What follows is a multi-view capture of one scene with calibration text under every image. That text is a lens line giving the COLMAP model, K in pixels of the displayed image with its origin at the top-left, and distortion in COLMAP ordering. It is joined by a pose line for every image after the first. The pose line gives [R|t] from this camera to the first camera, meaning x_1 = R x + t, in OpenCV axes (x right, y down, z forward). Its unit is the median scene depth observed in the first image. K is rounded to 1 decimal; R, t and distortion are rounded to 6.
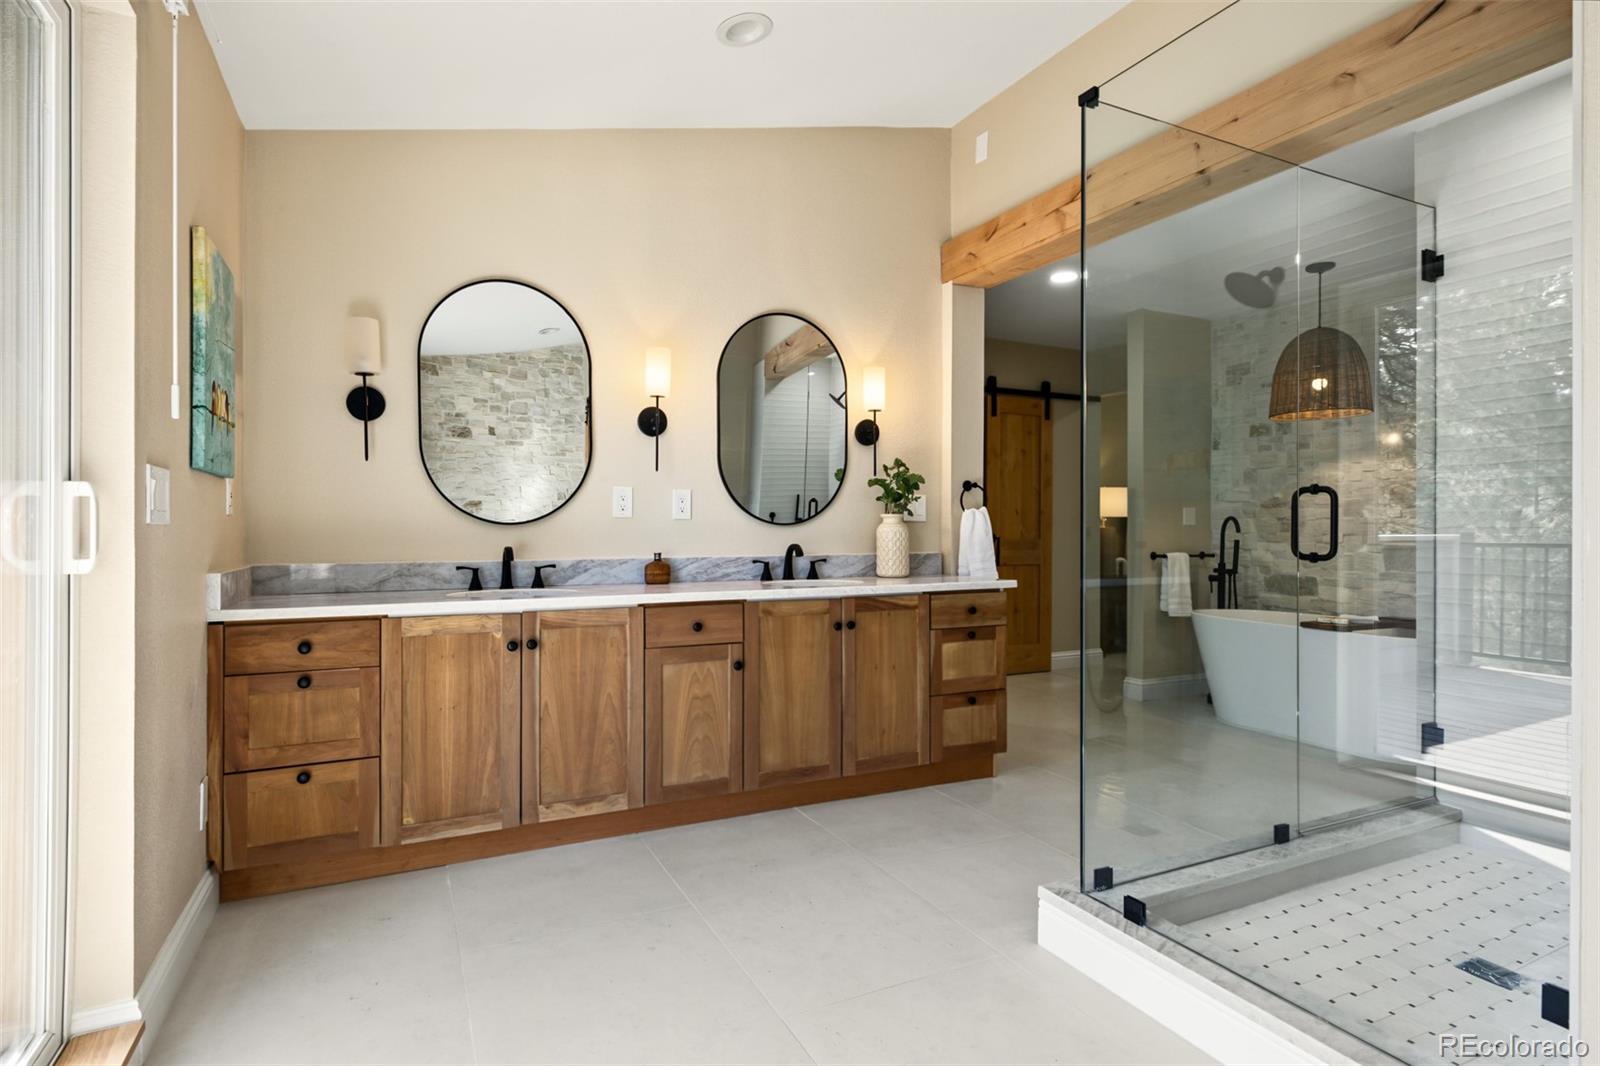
lens RADIAL K [[802.8, 0, 814.7], [0, 802.8, 528.4], [0, 0, 1]] dist [0.004340, 0.000613]
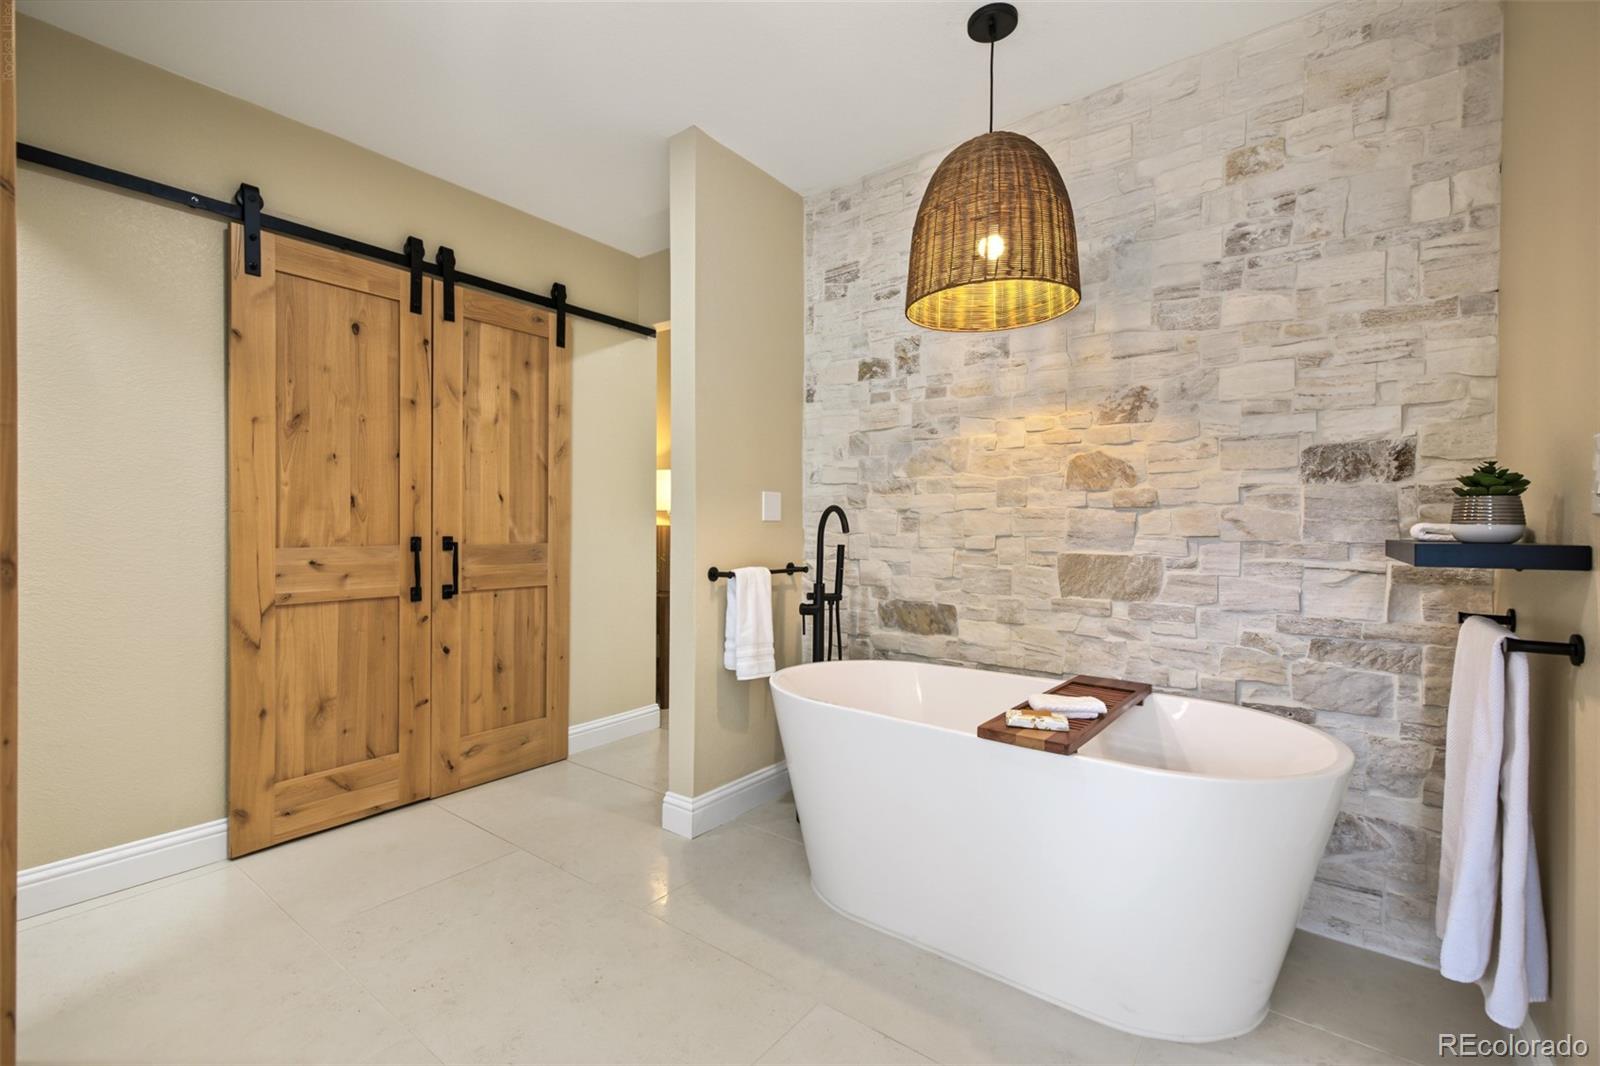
lens RADIAL K [[680.7, 0, 800.3], [0, 680.7, 534.4], [0, 0, 1]] dist [0.008632, -0.001605]
pose [[0.896003, -0.003173, 0.444036, 0.265908], [-0.001809, 0.999940, 0.010796, 0.000875], [-0.444044, -0.010477, 0.895944, 0.546139]]
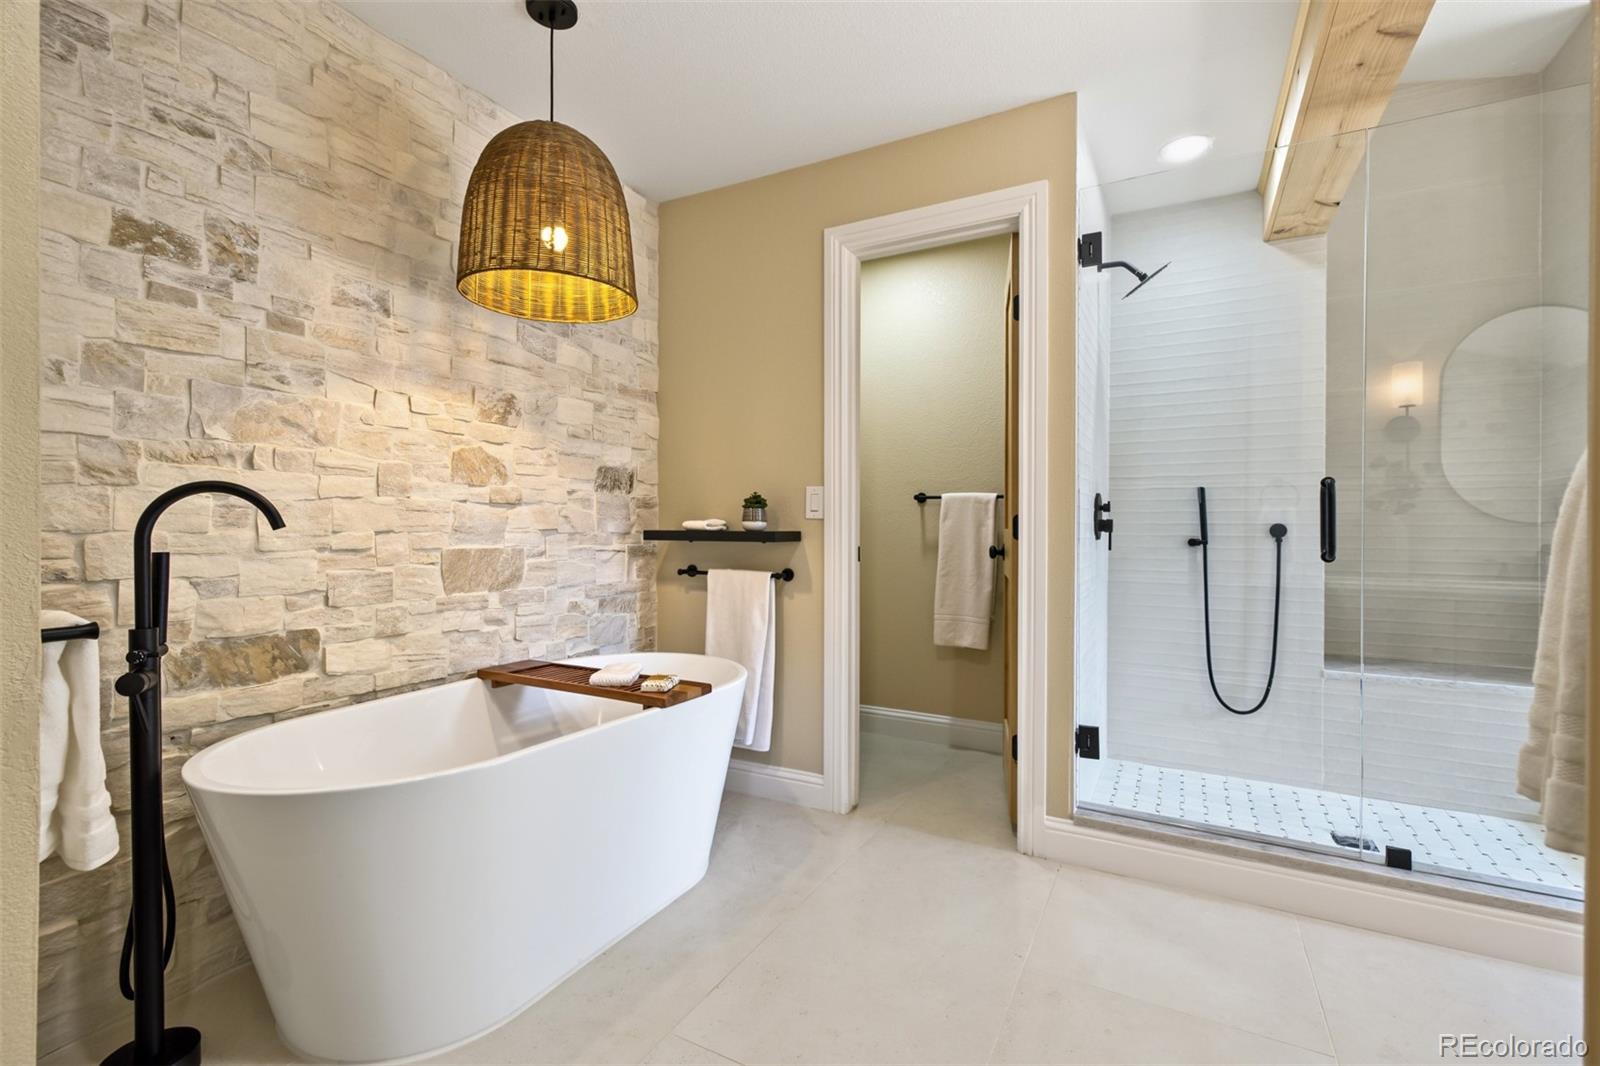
lens RADIAL K [[711.3, 0, 789.9], [0, 711.3, 529.1], [0, 0, 1]] dist [0.004476, -0.000795]
pose [[-0.568738, -0.008566, 0.822474, 0.136195], [-0.005762, 0.999963, 0.006430, 0.001368], [-0.822498, -0.001082, -0.568767, 0.943980]]
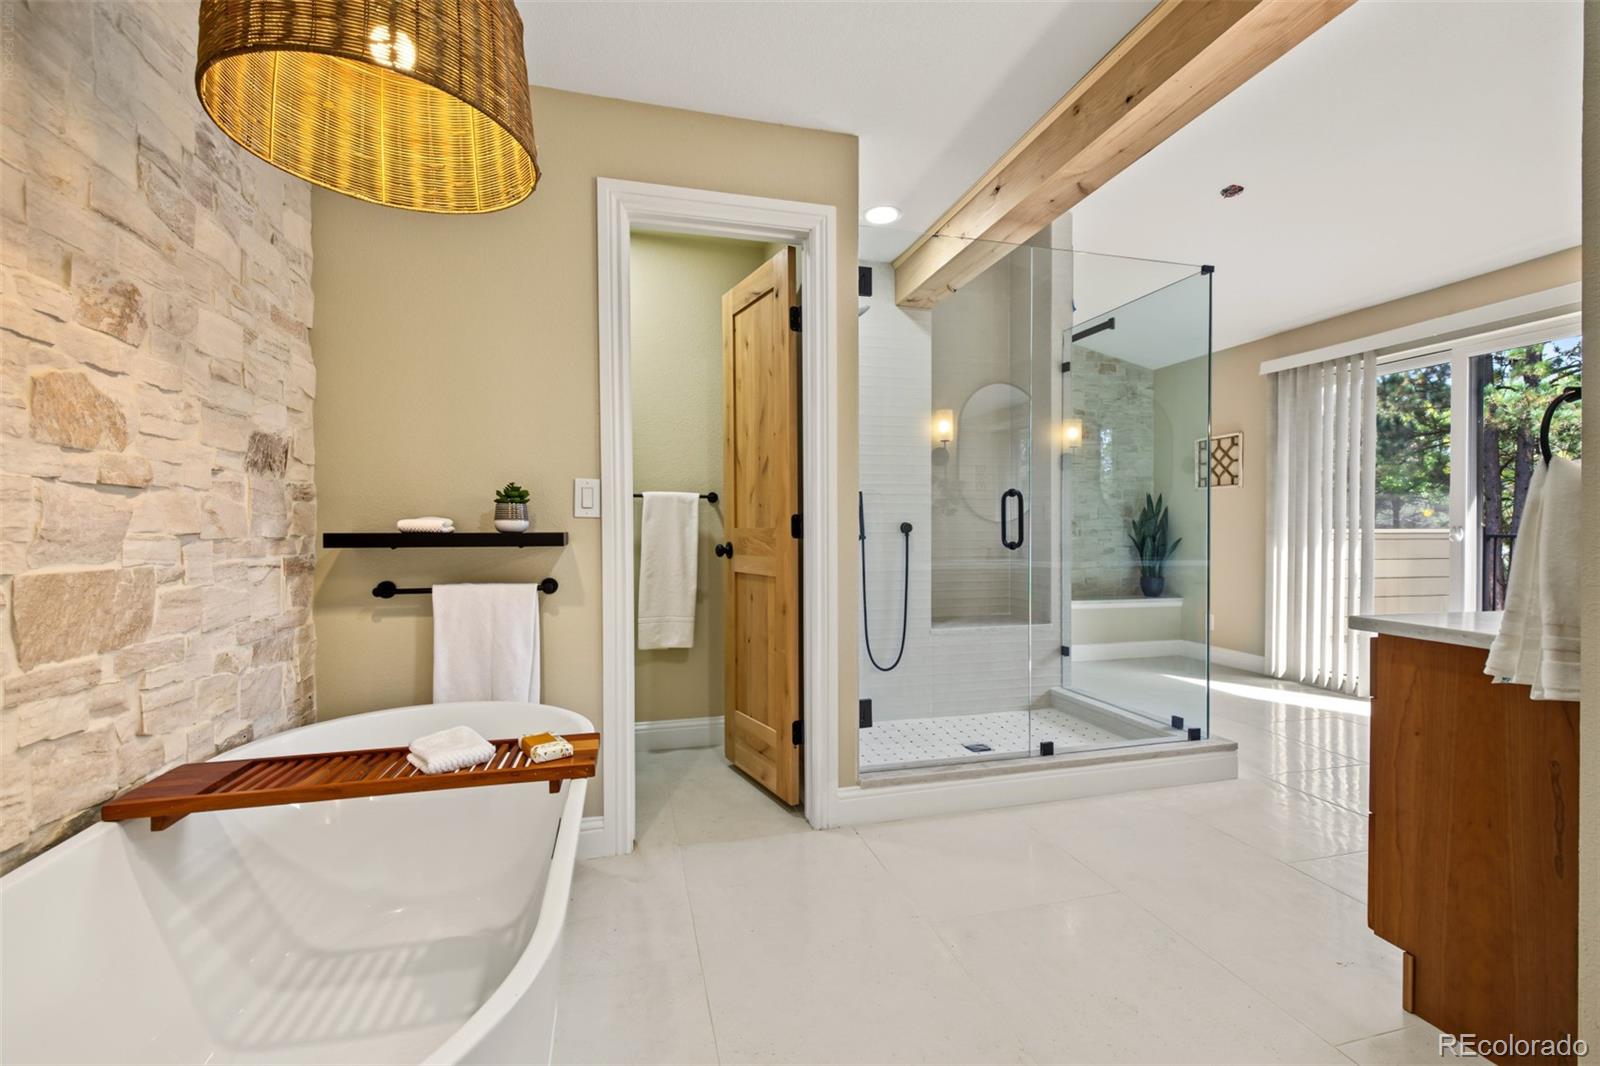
lens RADIAL K [[680.7, 0, 798.4], [0, 680.7, 534.4], [0, 0, 1]] dist [0.008632, -0.001605]
pose [[-0.979962, -0.002783, 0.199165, 0.349066], [-0.000443, 0.999930, 0.011792, 0.002653], [-0.199184, 0.011468, -0.979895, 1.023008]]
